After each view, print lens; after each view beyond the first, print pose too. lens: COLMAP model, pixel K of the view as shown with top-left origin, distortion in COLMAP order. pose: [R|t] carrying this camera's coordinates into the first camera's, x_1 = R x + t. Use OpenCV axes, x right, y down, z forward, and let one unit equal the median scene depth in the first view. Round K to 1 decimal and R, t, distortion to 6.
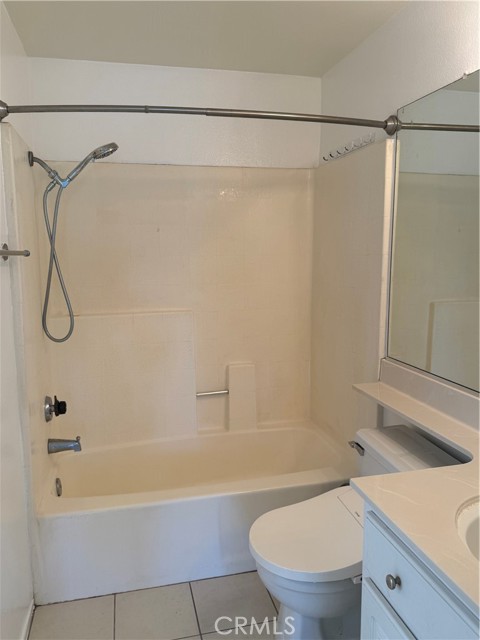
lens RADIAL K [[505.2, 0, 237.5], [0, 505.2, 316.3], [0, 0, 1]] dist [0.006916, -0.016646]
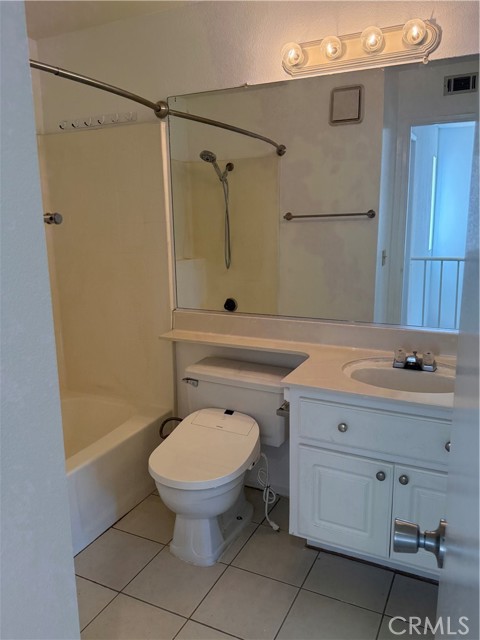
lens RADIAL K [[505.2, 0, 236.5], [0, 505.2, 323.2], [0, 0, 1]] dist [0.006916, -0.016646]
pose [[0.636368, -0.161458, 0.754299, -0.545041], [0.116112, 0.986758, 0.113257, -0.003800], [-0.762597, 0.015510, 0.646688, 0.122036]]
